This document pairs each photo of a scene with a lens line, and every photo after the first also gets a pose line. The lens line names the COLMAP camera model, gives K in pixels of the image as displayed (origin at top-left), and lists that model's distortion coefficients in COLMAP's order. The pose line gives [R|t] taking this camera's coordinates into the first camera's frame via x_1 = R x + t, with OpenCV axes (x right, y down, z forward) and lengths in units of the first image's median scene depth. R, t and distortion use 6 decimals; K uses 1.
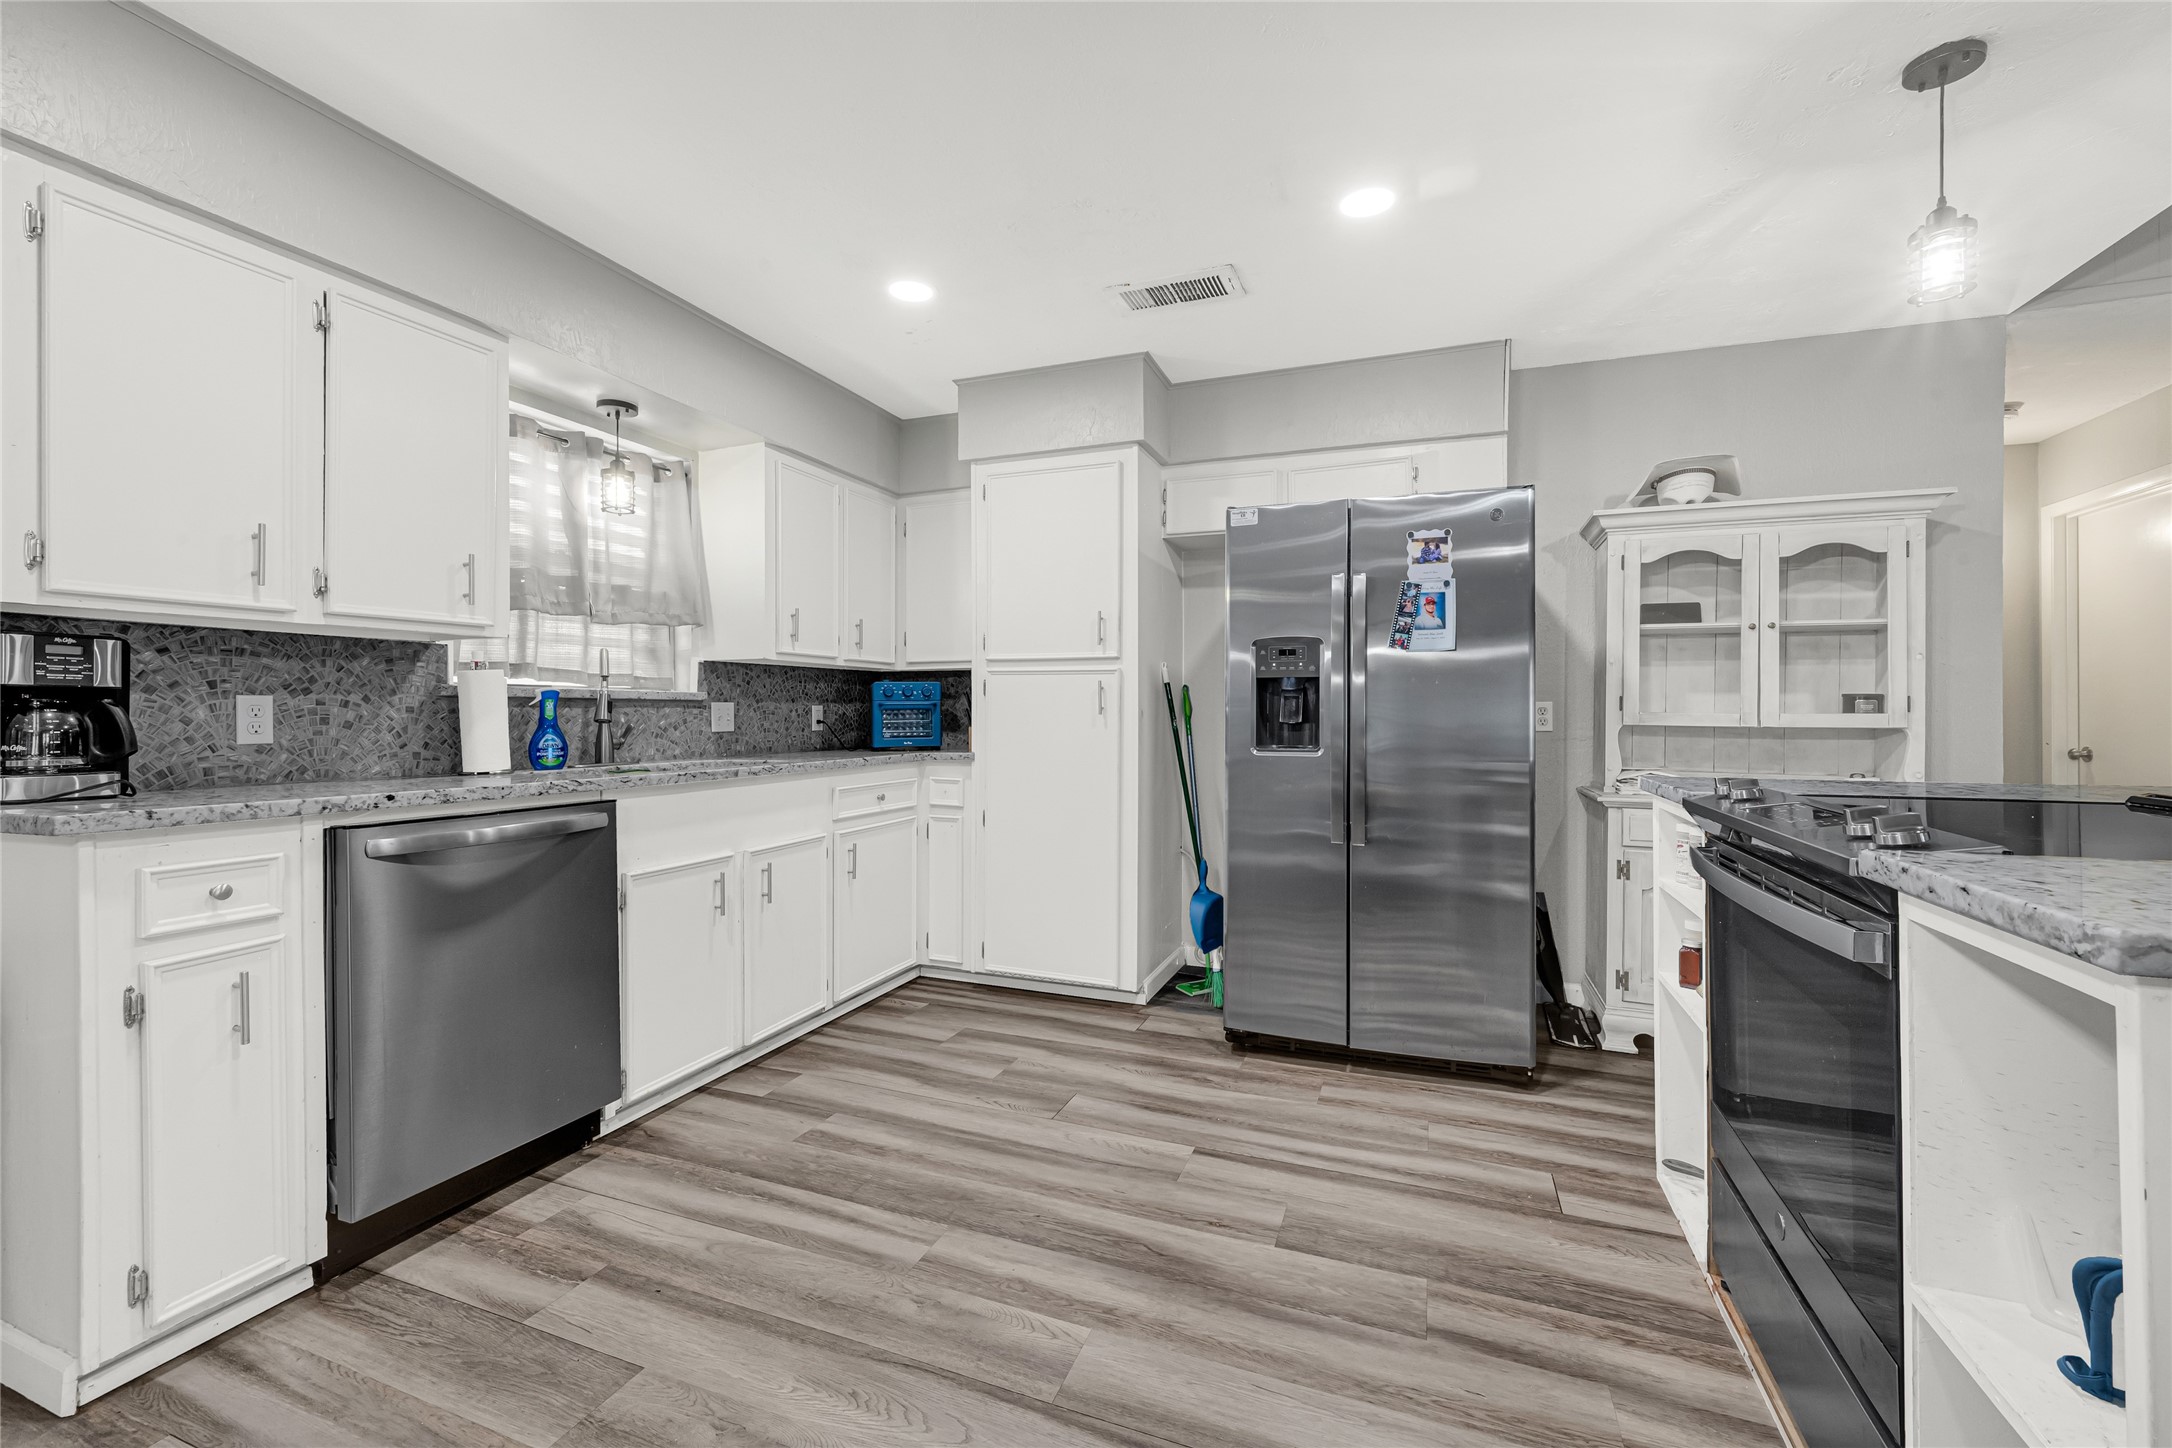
lens RADIAL K [[889.3, 0, 1084.9], [0, 889.3, 713.3], [0, 0, 1]] dist [0.004113, -0.000347]
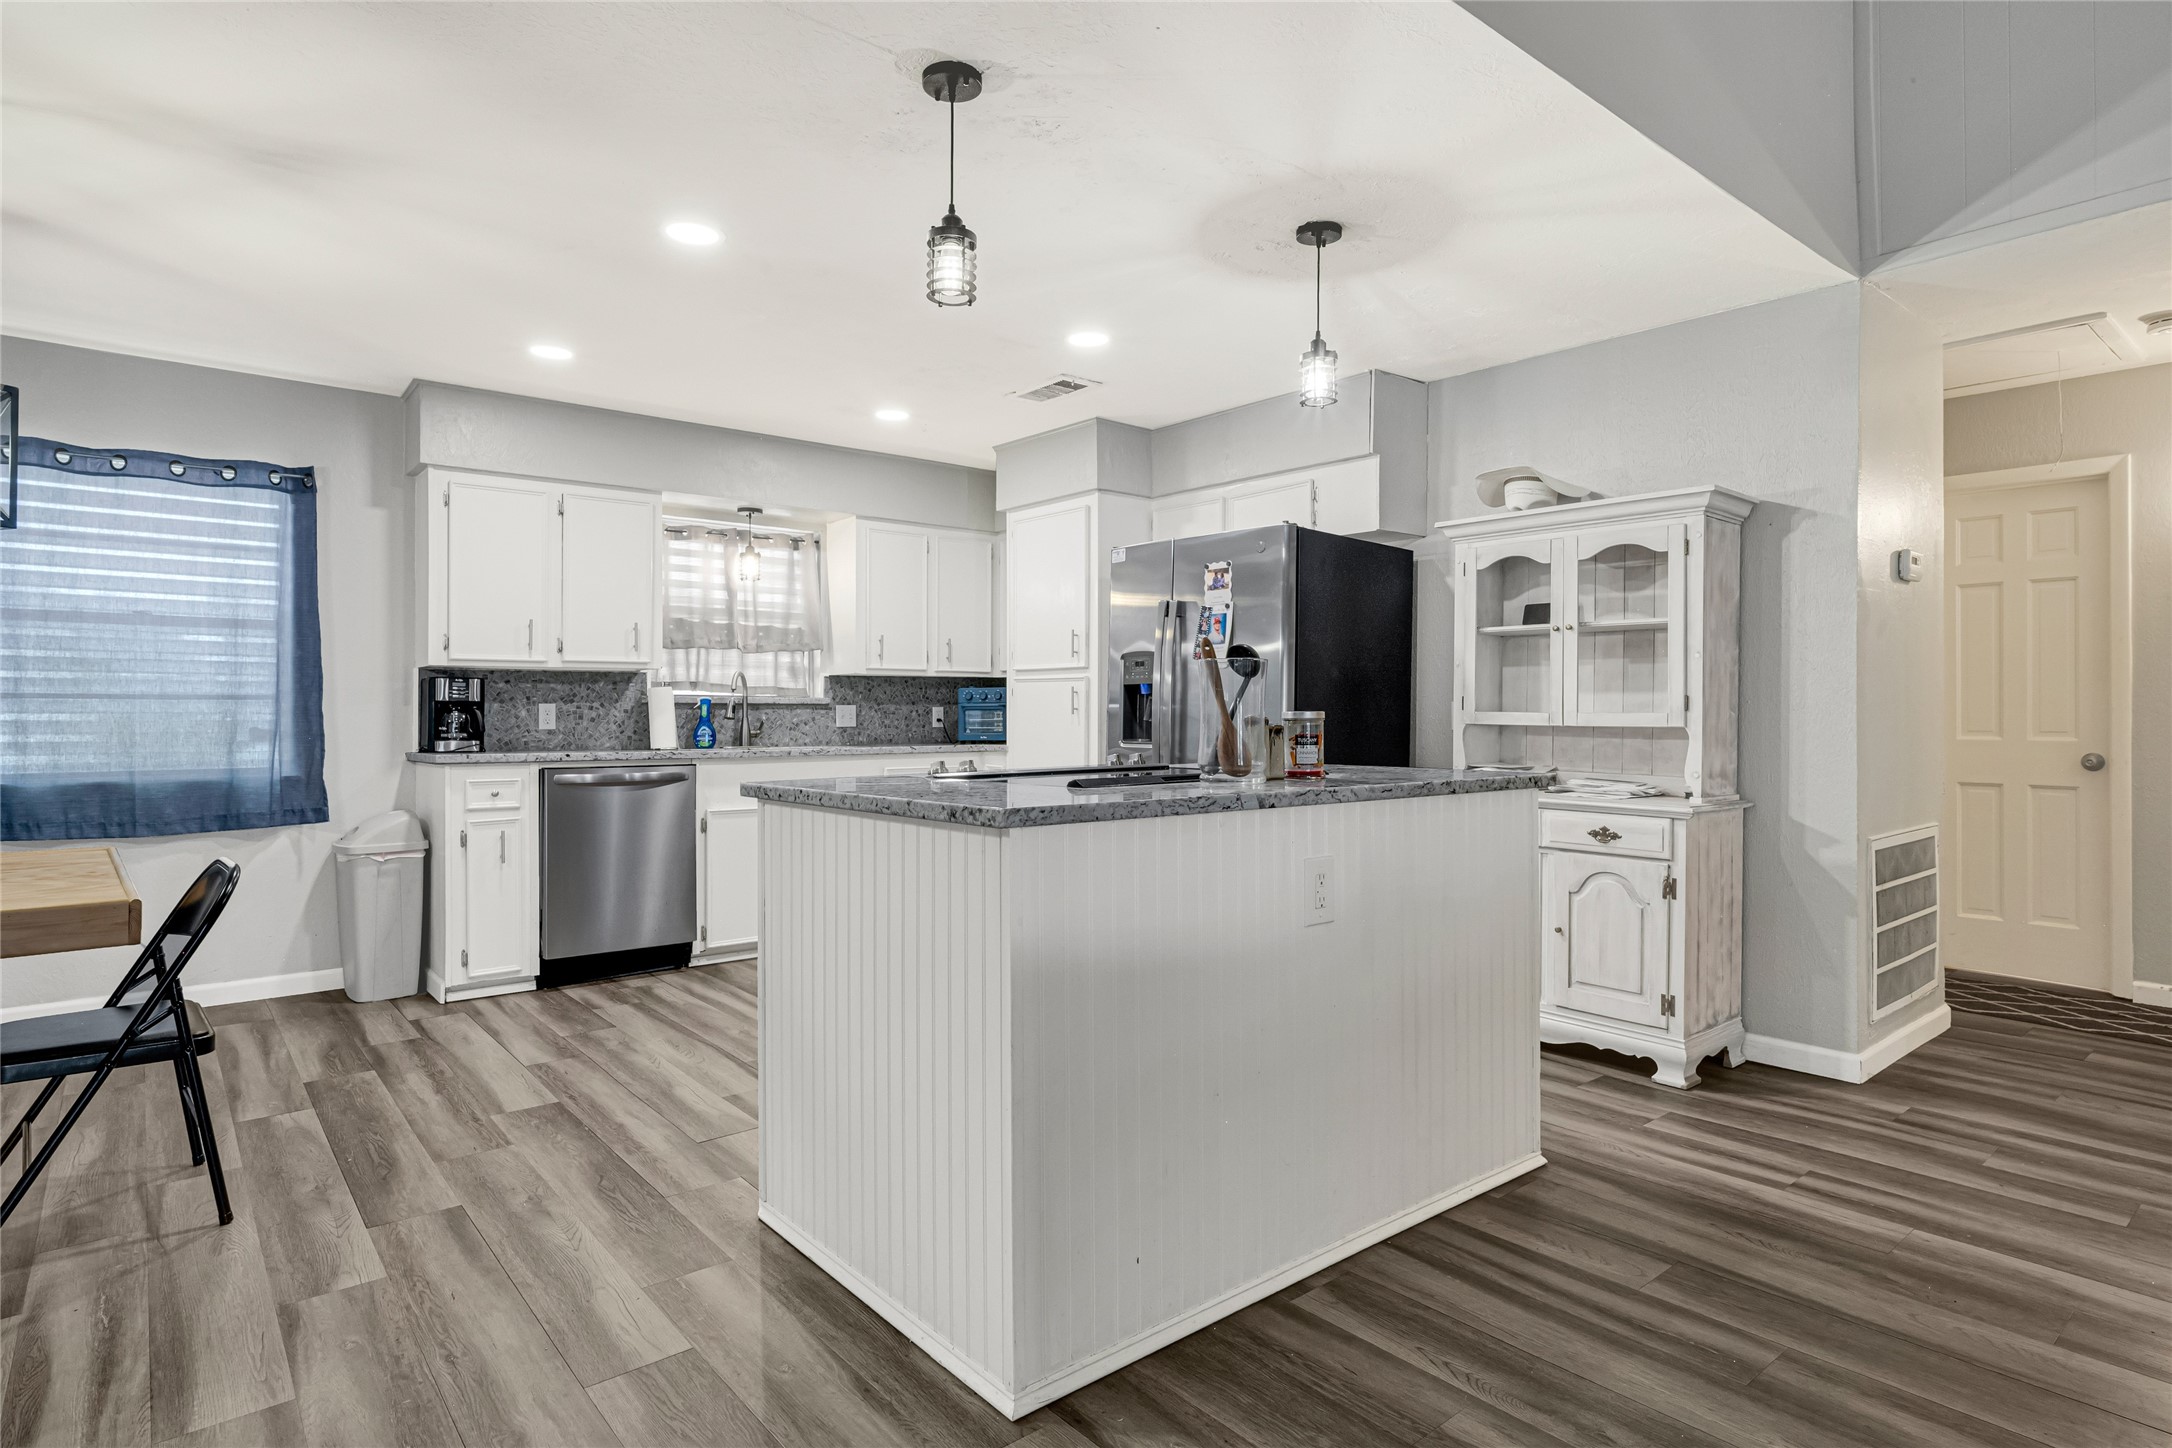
lens RADIAL K [[1147.1, 0, 1091.1], [0, 1147.1, 713.5], [0, 0, 1]] dist [0.007248, 0.000972]
pose [[0.876196, -0.000223, -0.481955, 0.956344], [0.000196, 1.000000, -0.000107, 0.000852], [0.481955, -0.000001, 0.876196, -0.442755]]
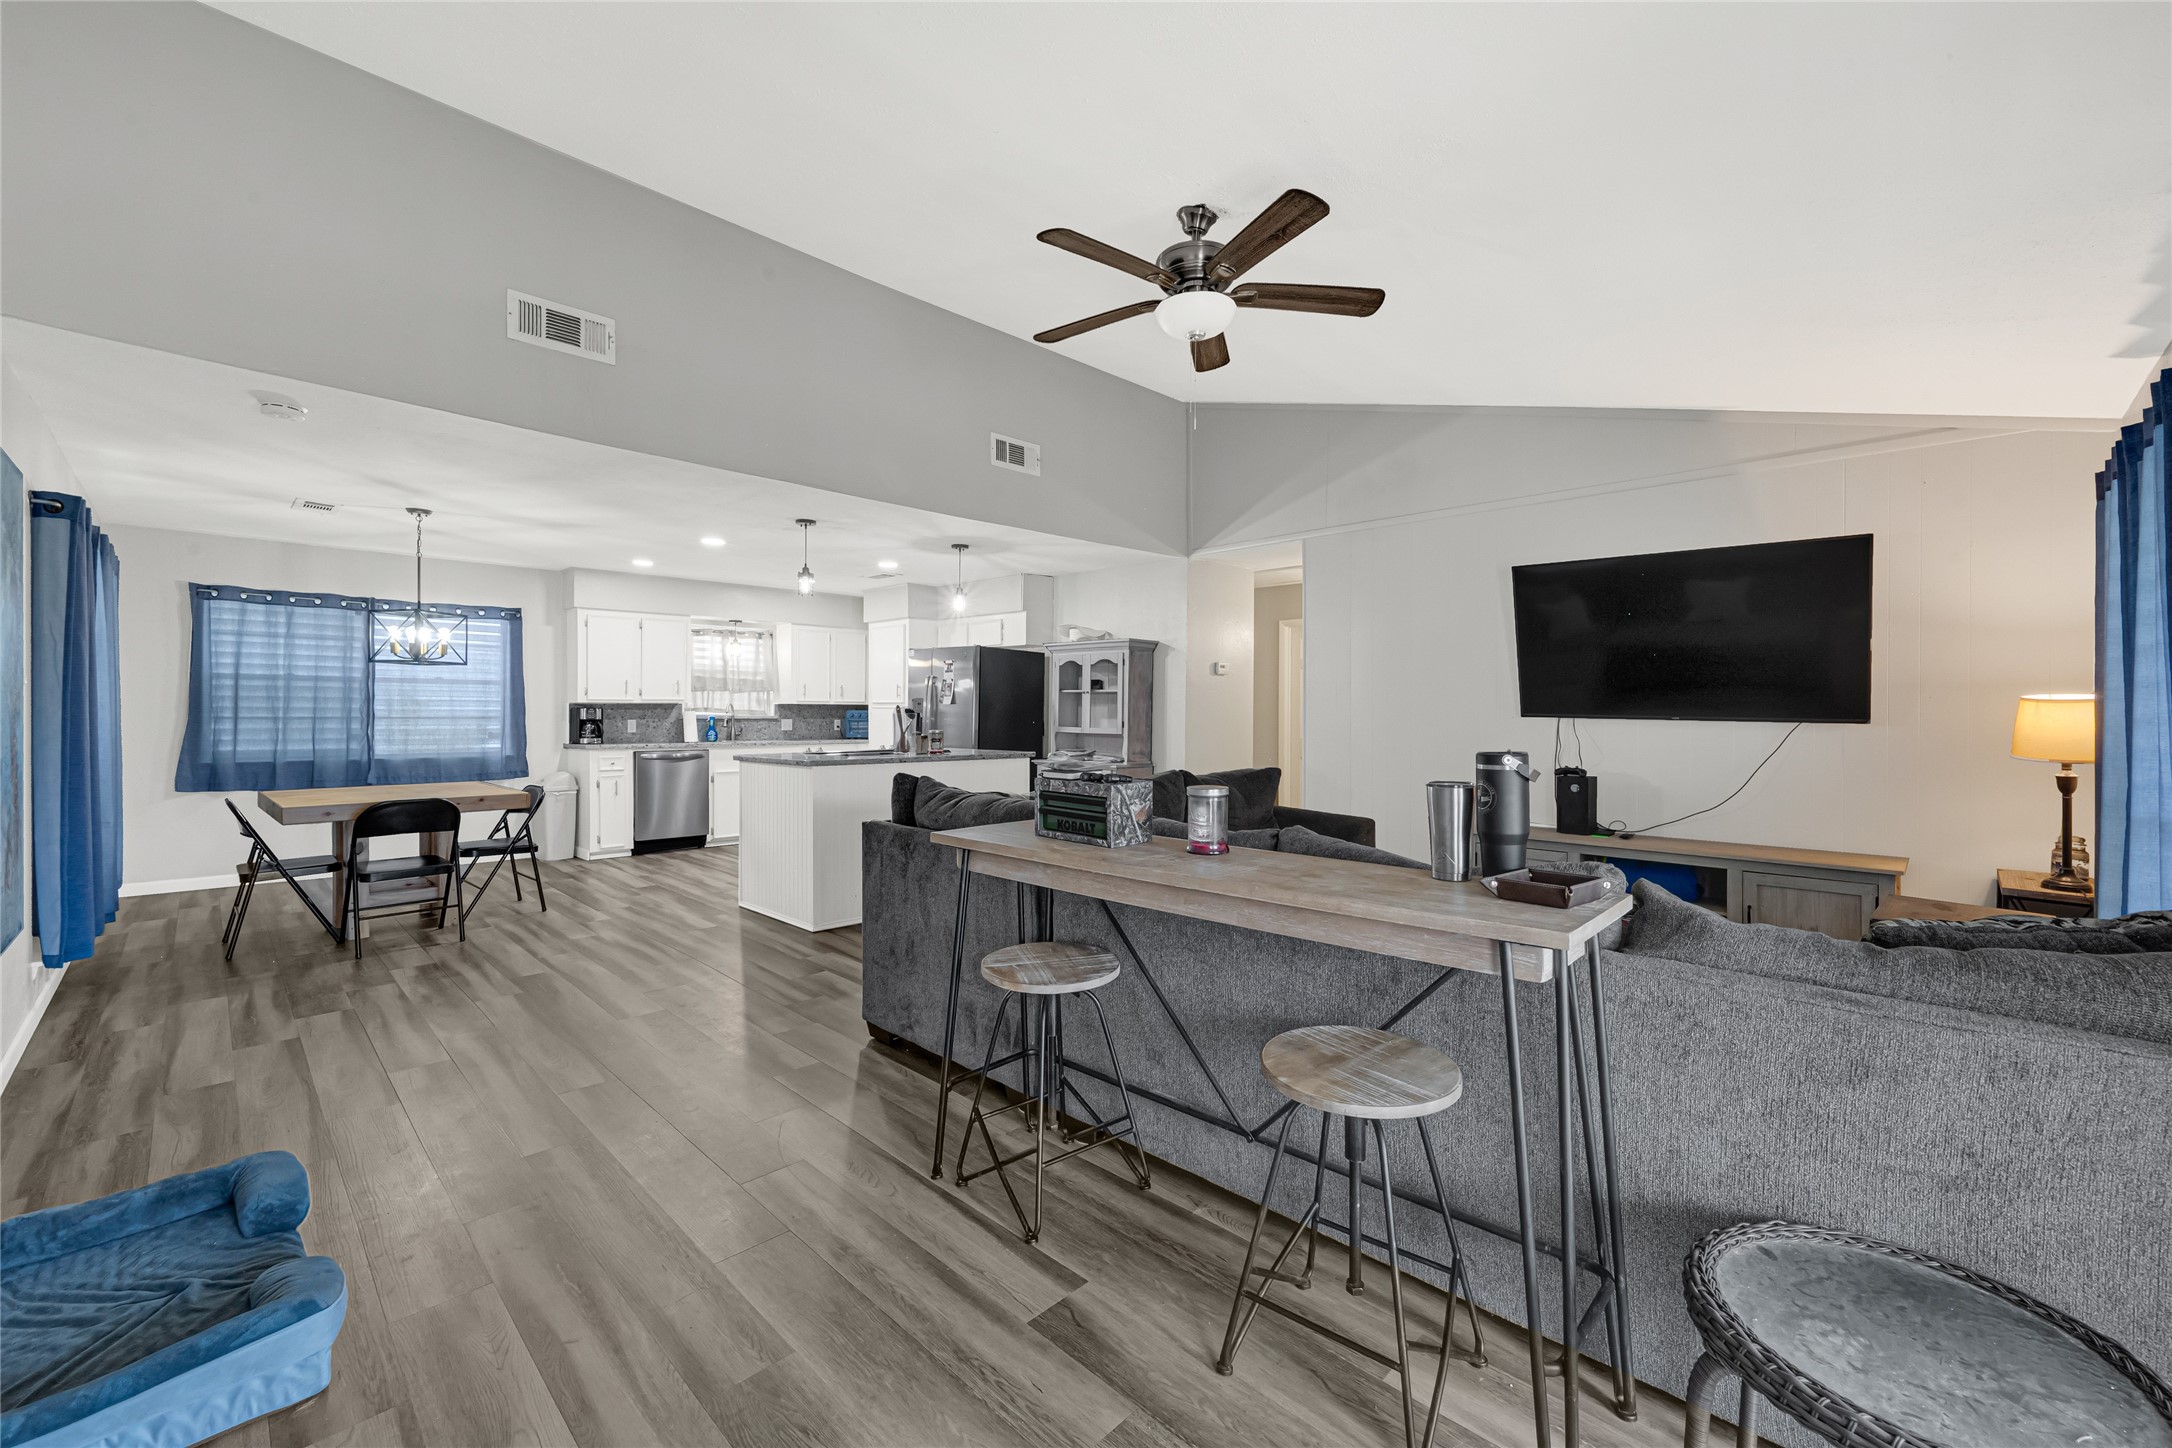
lens RADIAL K [[889.3, 0, 1090.3], [0, 889.3, 714.2], [0, 0, 1]] dist [0.004113, -0.000347]
pose [[0.917026, 0.002870, -0.398818, 1.823214], [-0.002334, 0.999996, 0.001830, -0.042217], [0.398822, -0.000747, 0.917028, -1.307615]]
